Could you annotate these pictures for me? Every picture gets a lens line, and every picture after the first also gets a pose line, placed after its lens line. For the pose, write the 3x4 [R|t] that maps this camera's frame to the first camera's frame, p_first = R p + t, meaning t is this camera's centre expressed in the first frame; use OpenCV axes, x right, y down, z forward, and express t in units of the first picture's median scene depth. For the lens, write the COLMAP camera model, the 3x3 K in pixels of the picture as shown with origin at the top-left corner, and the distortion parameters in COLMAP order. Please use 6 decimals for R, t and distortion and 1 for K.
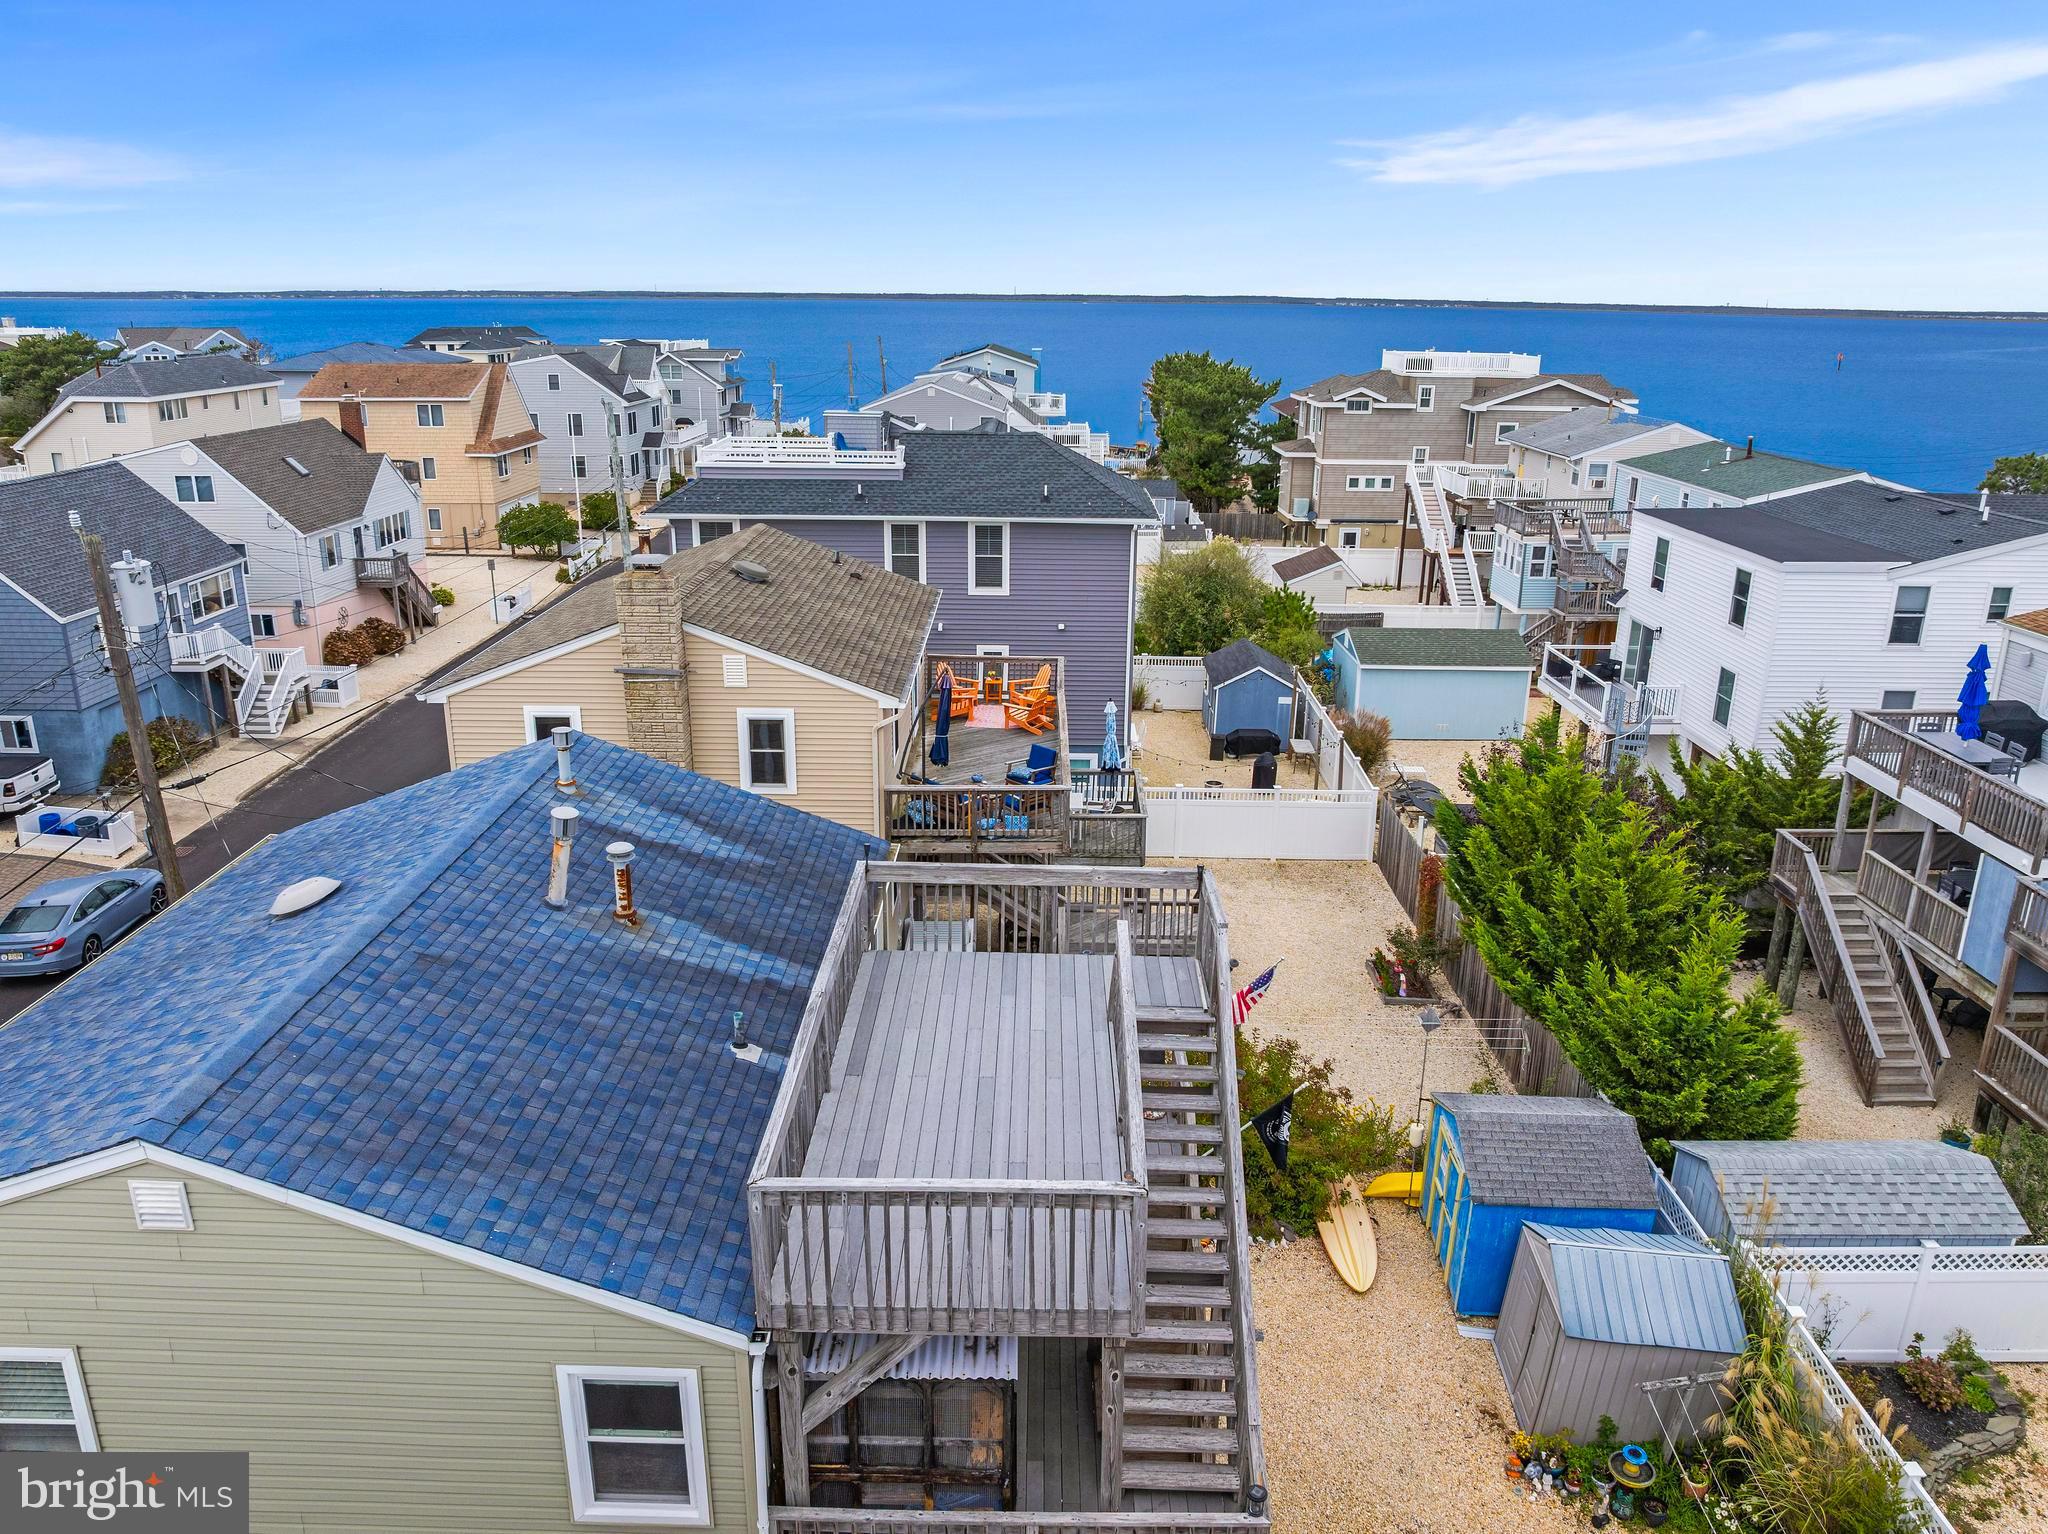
lens RADIAL K [[1448.8, 0, 1034.9], [0, 1448.8, 759.1], [0, 0, 1]] dist [-0.035823, -0.006335]
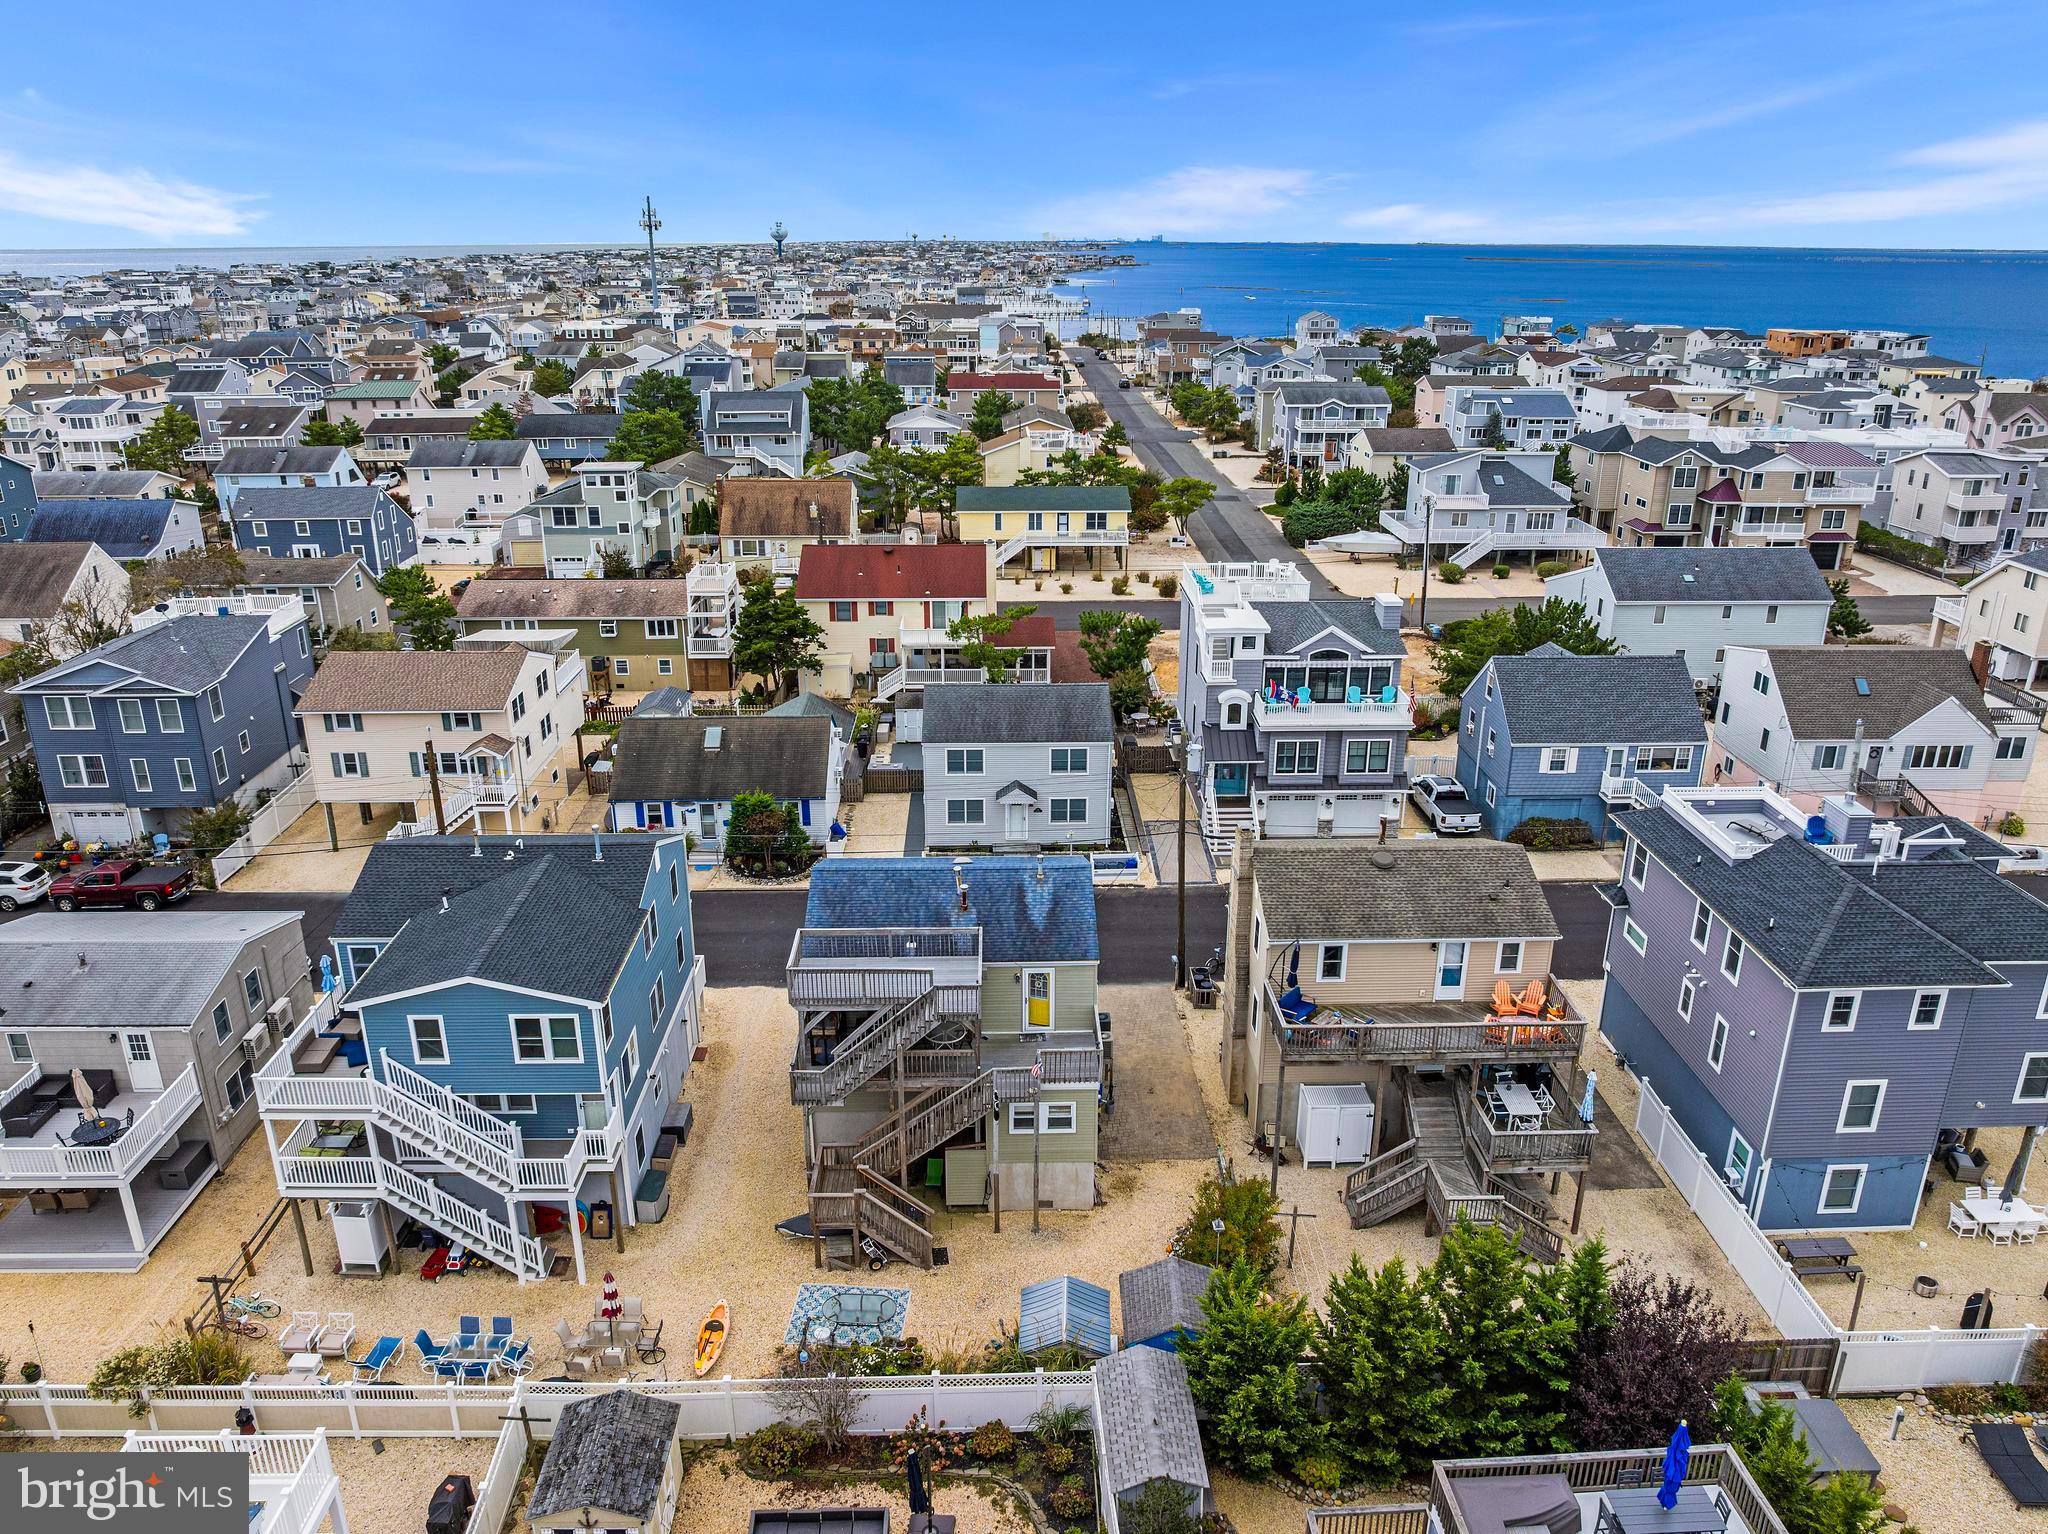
lens RADIAL K [[1448.8, 0, 1029.3], [0, 1448.8, 764.5], [0, 0, 1]] dist [-0.035823, -0.006335]
pose [[0.031165, 0.332548, -0.942571, 1.017827], [-0.304503, 0.901360, 0.307940, -0.465542], [0.952001, 0.277419, 0.129353, 0.239668]]
